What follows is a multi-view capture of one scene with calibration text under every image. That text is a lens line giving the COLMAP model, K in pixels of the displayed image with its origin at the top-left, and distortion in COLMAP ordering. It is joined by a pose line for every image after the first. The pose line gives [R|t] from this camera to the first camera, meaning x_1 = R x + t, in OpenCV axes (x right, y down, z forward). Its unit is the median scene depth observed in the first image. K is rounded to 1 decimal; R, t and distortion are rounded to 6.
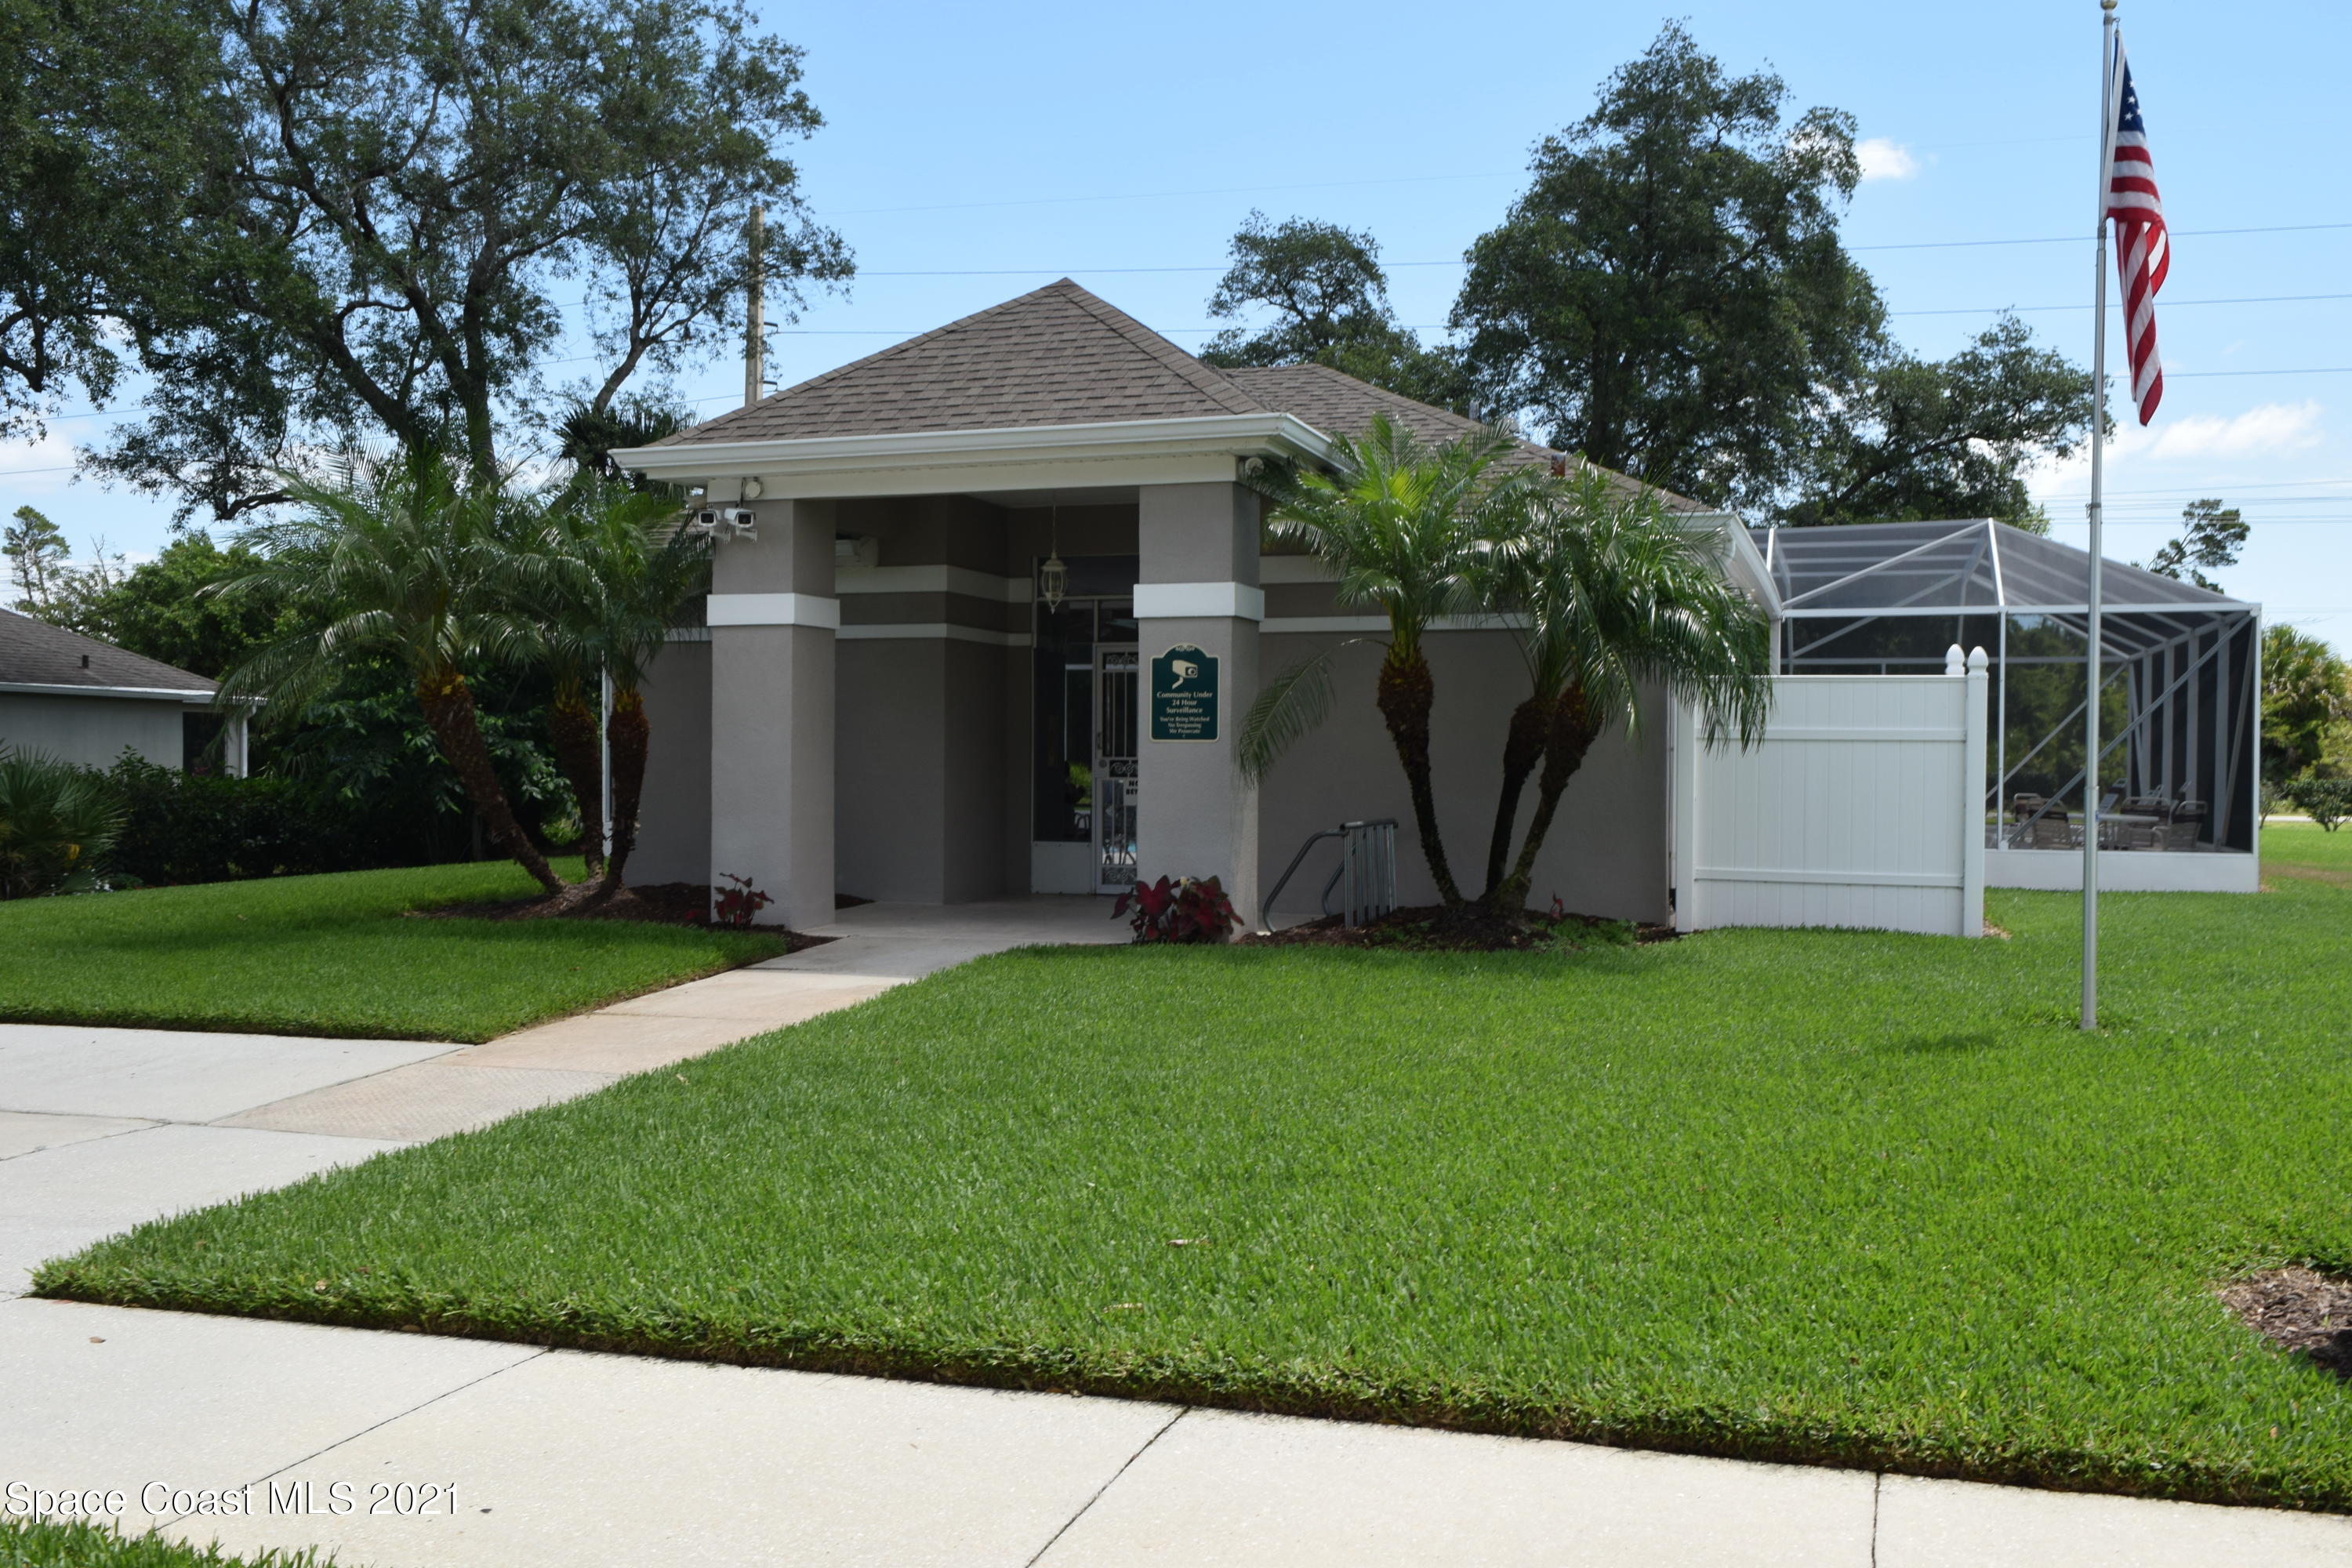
lens RADIAL K [[2054.3, 0, 1175.3], [0, 2054.3, 817.4], [0, 0, 1]] dist [-0.005653, 0.002173]
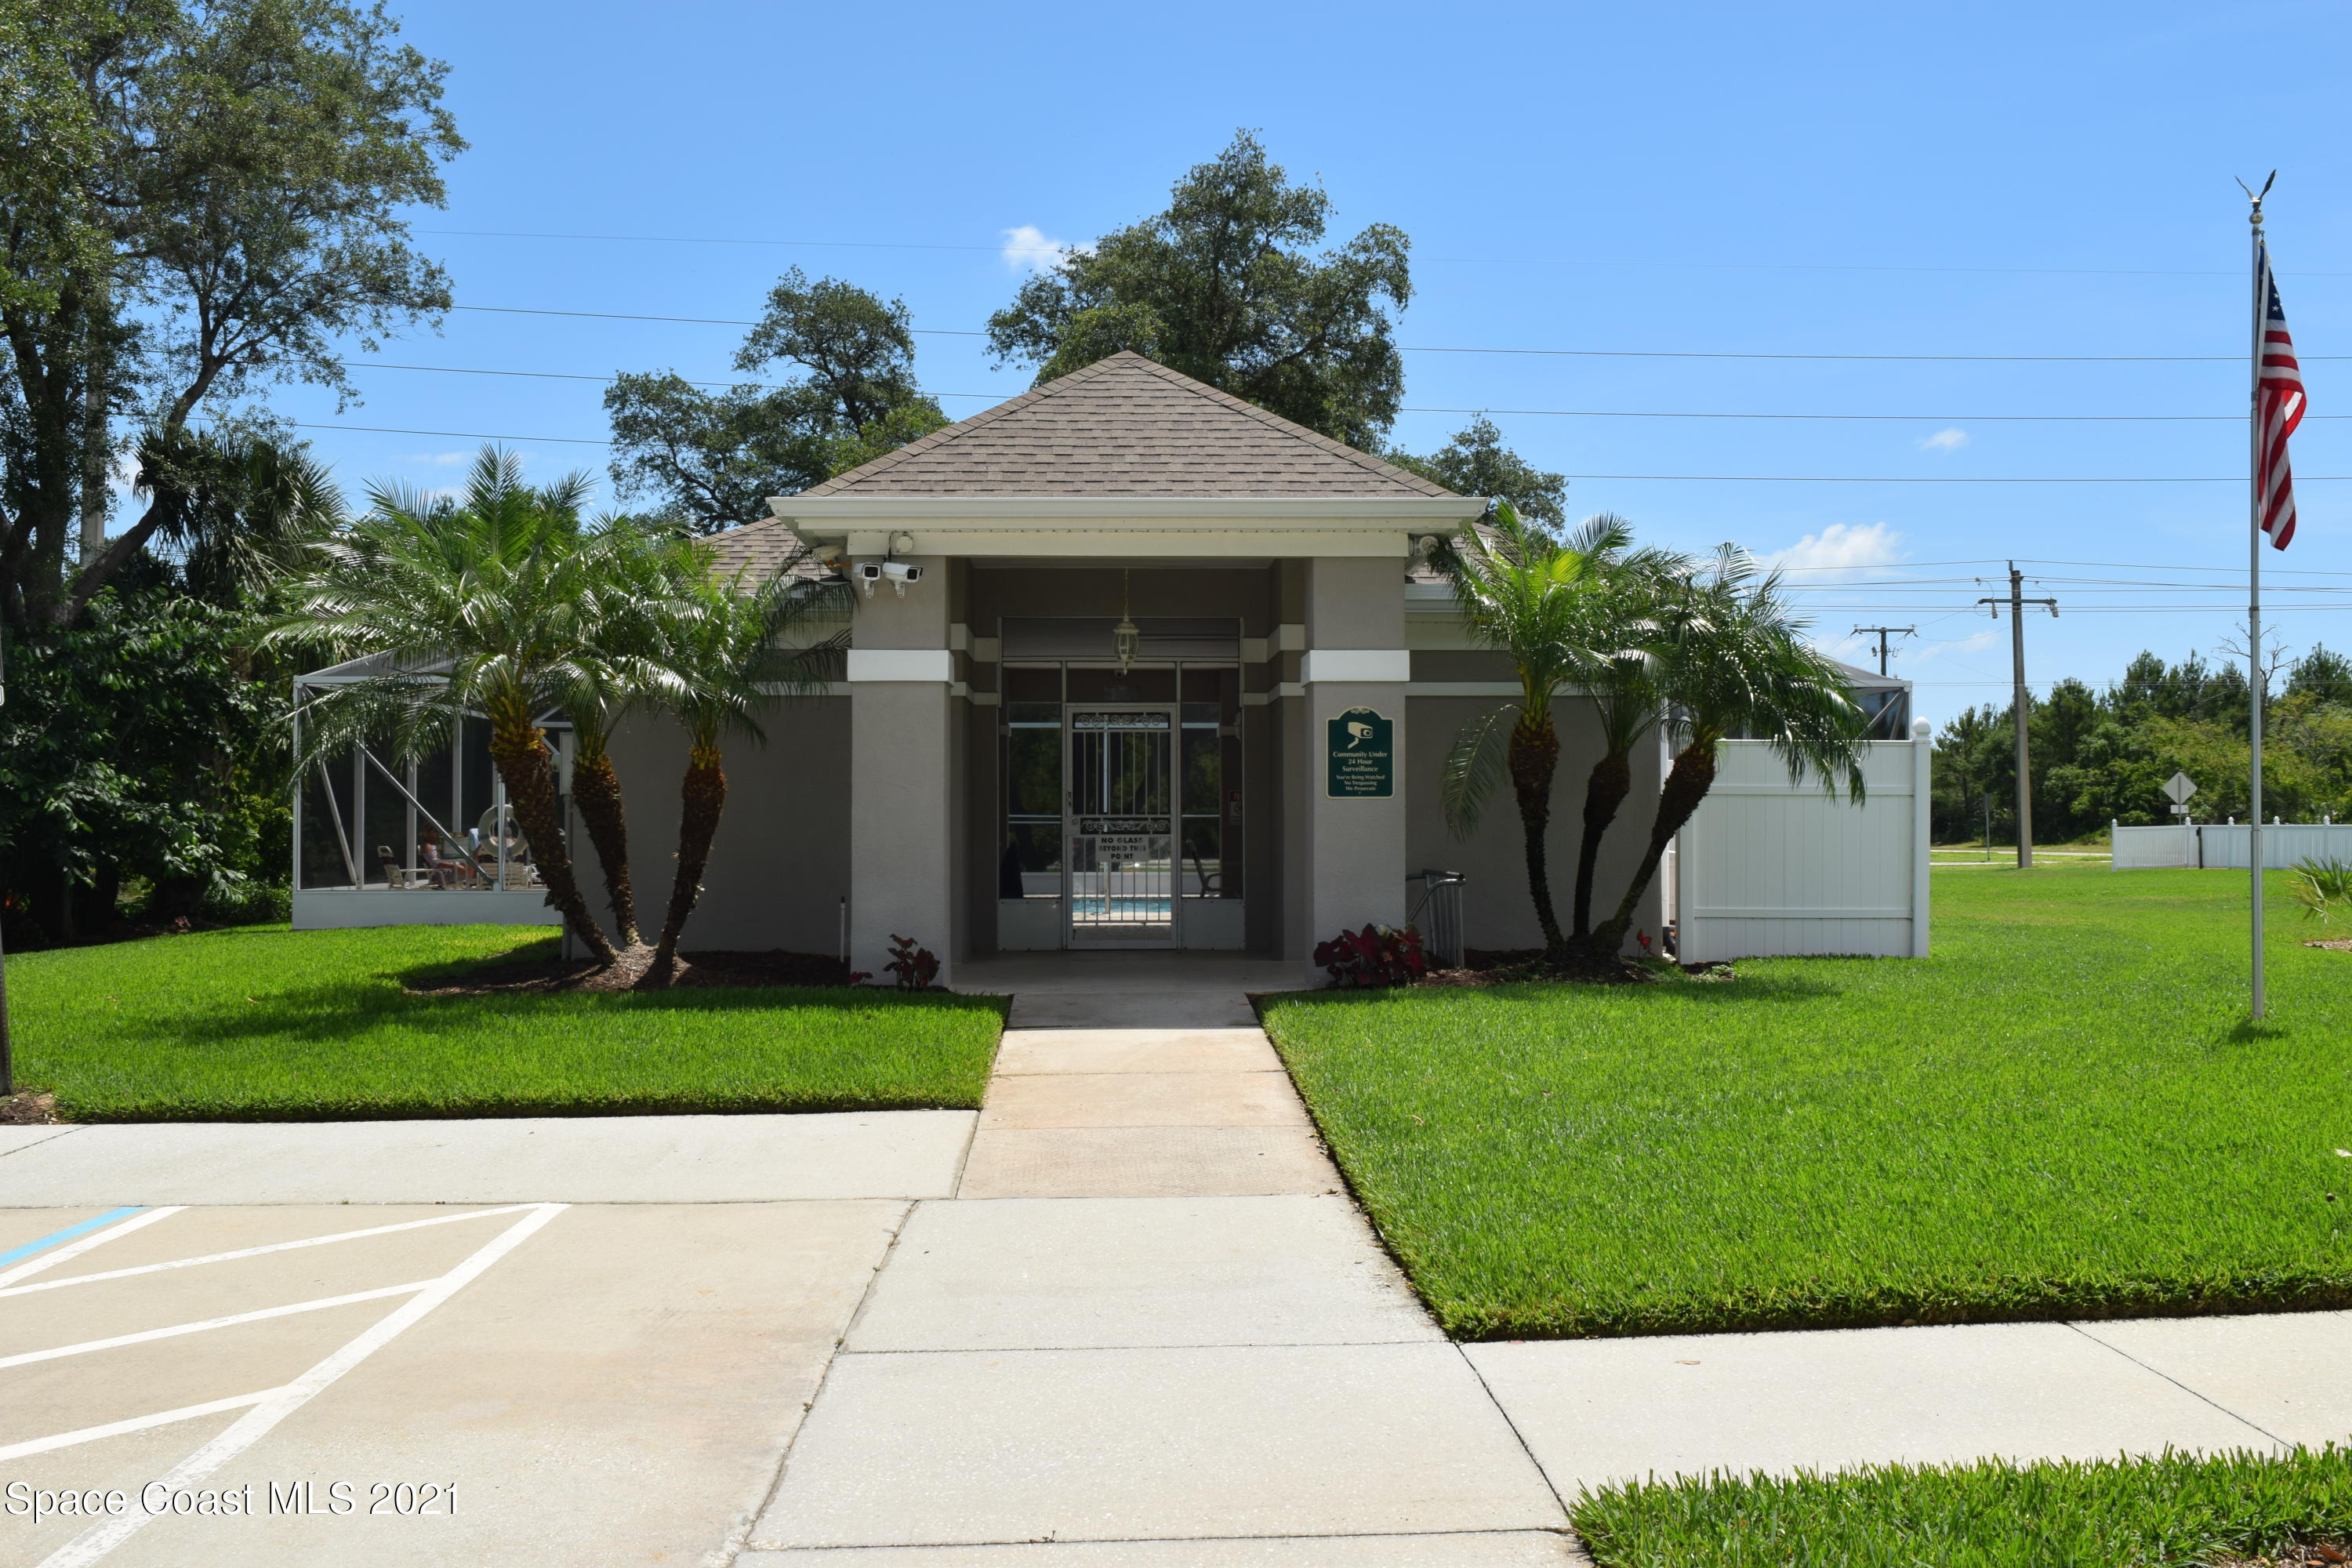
lens RADIAL K [[2070.7, 0, 1176.0], [0, 2070.7, 784.0], [0, 0, 1]] dist [-0.038723, 0.119037]
pose [[0.936864, -0.001180, 0.349692, -0.346560], [0.017045, 0.998960, -0.042296, -0.000345], [-0.349278, 0.045586, 0.935910, 0.021518]]
